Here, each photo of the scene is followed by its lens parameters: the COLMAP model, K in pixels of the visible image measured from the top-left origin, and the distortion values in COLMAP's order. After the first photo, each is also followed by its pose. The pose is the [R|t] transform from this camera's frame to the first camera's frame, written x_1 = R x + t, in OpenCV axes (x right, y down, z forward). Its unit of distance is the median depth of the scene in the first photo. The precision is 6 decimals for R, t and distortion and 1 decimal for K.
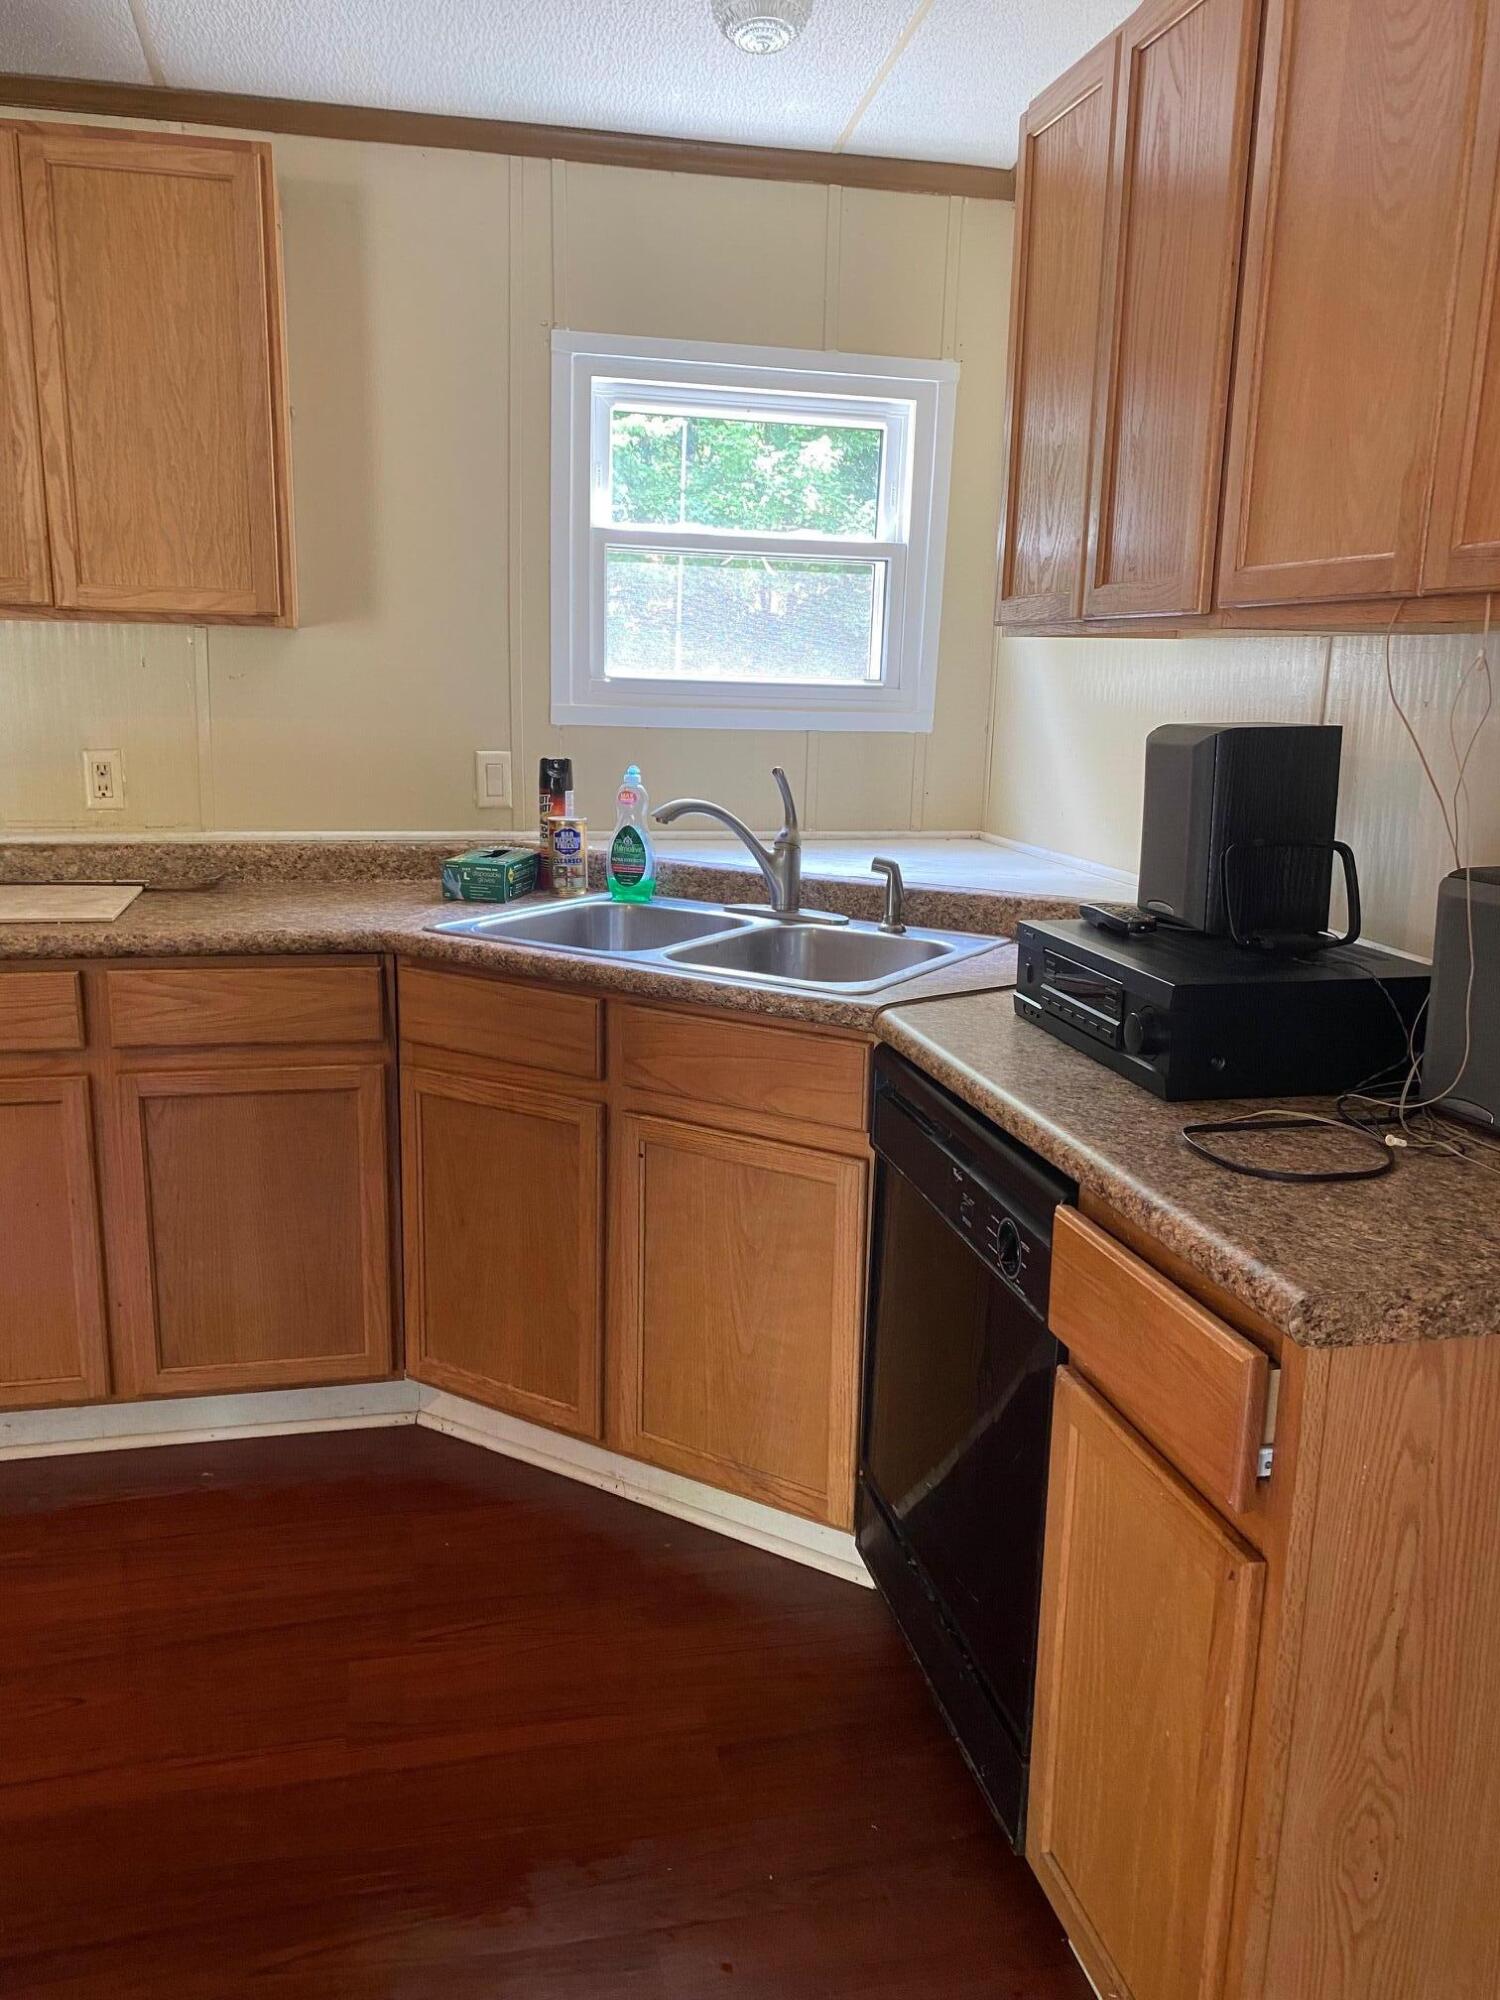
lens RADIAL K [[1530.5, 0, 753.9], [0, 1530.5, 1011.3], [0, 0, 1]] dist [0.003877, 0.003370]
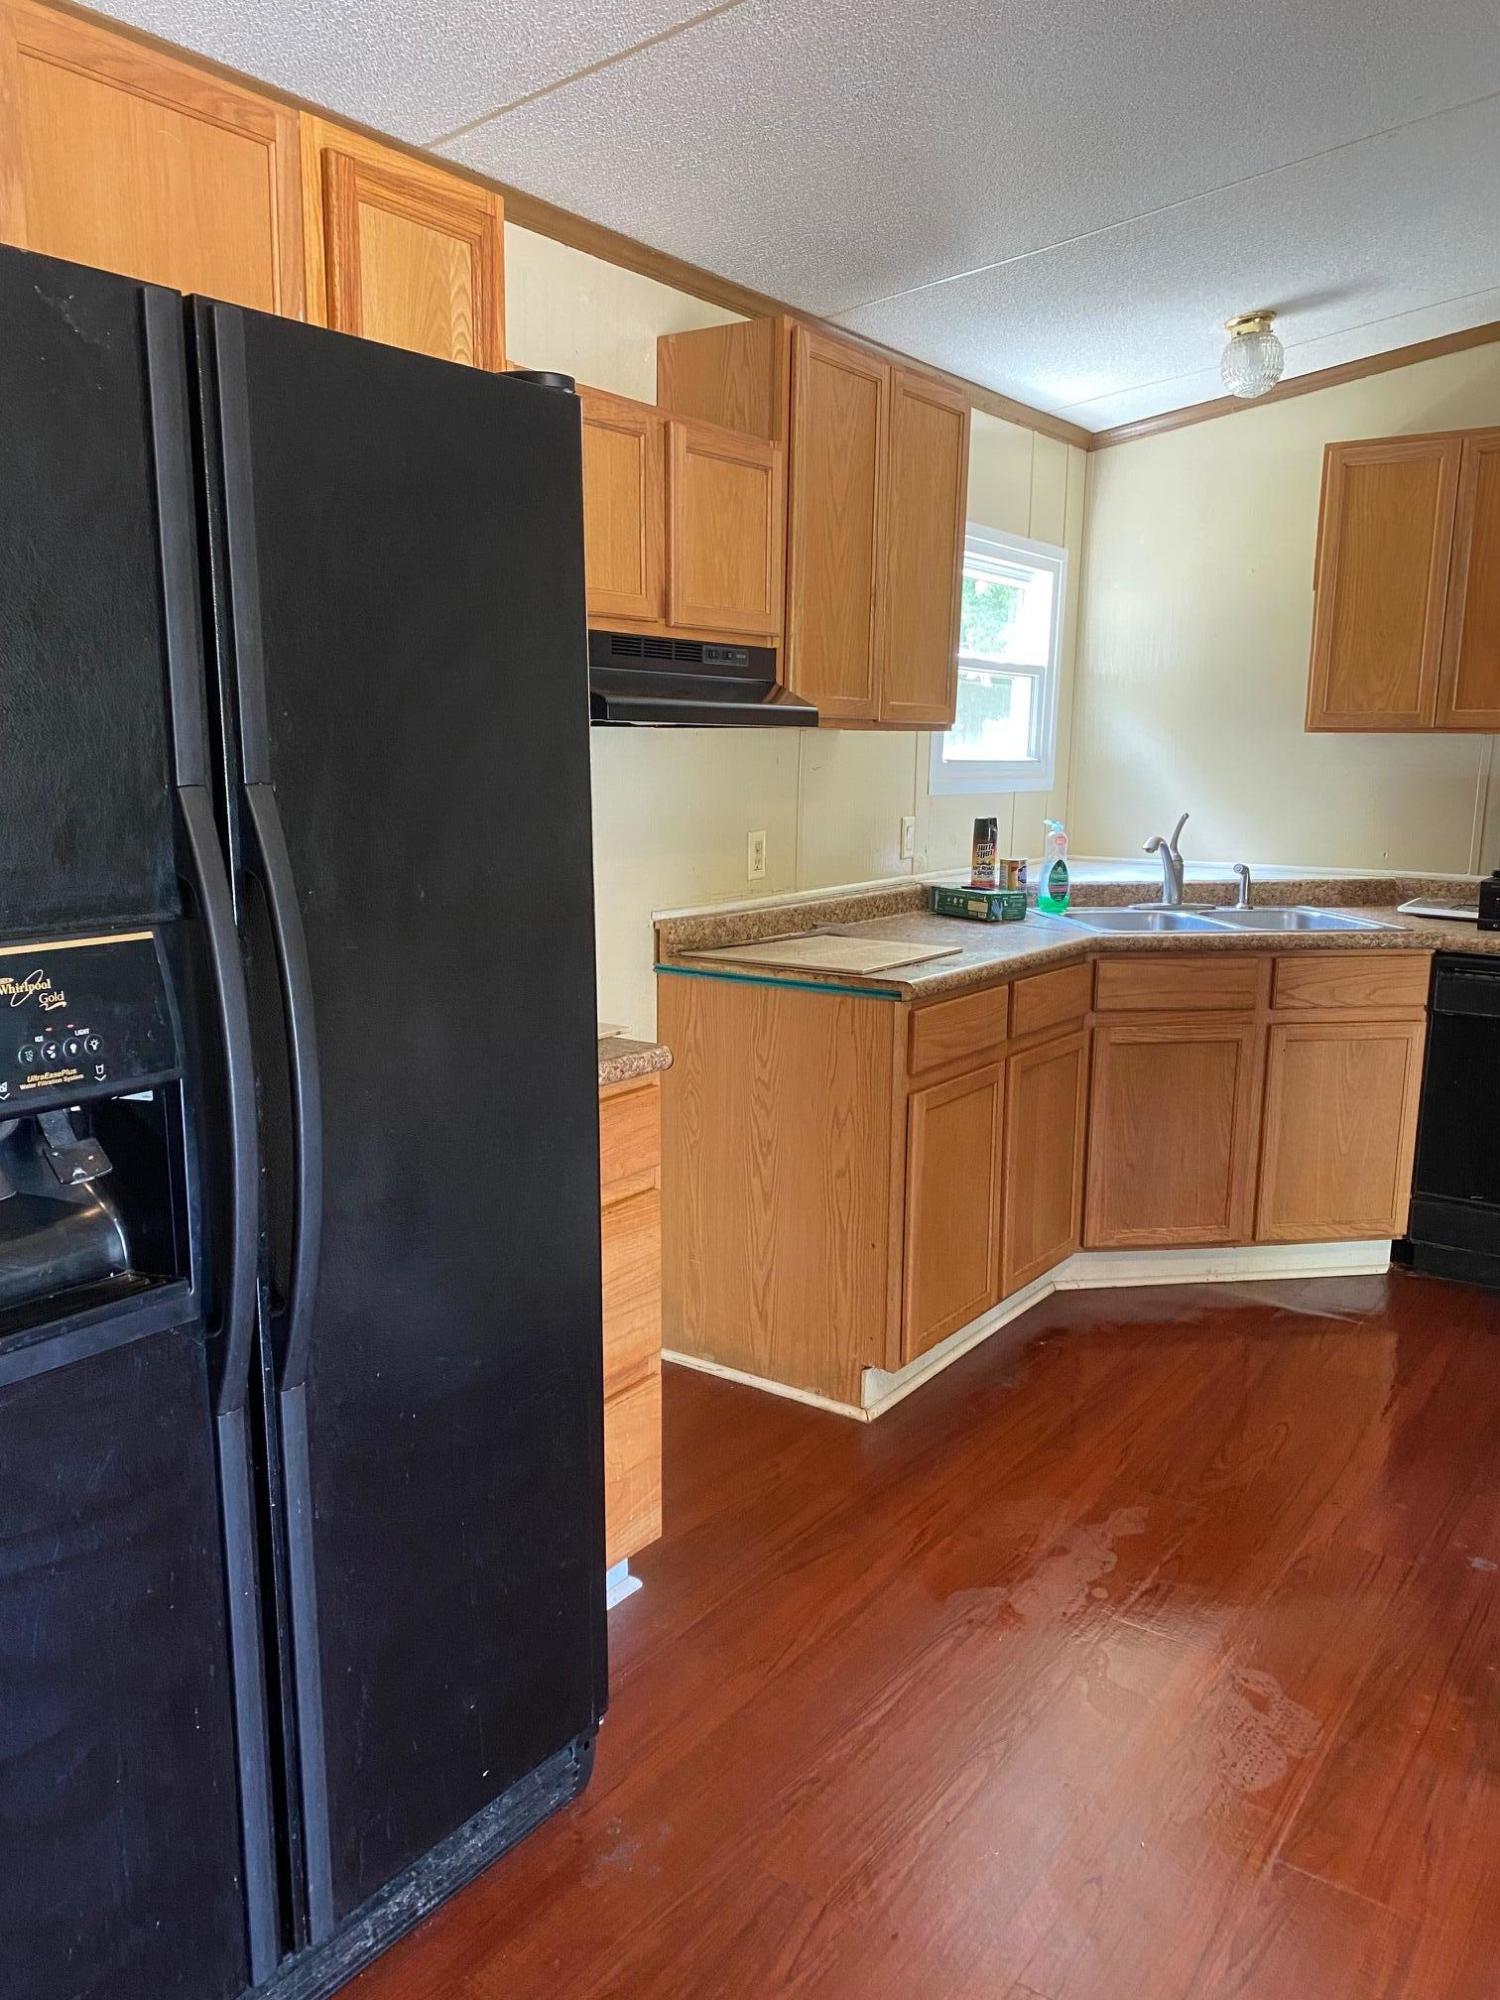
lens RADIAL K [[1469.8, 0, 750.0], [0, 1469.8, 1000.0], [0, 0, 1]] dist [0.004614, 0.002186]
pose [[0.756632, -0.132897, 0.640193, -1.224226], [0.151516, 0.988111, 0.026047, -0.070369], [-0.636044, 0.077292, 0.767772, 0.118545]]
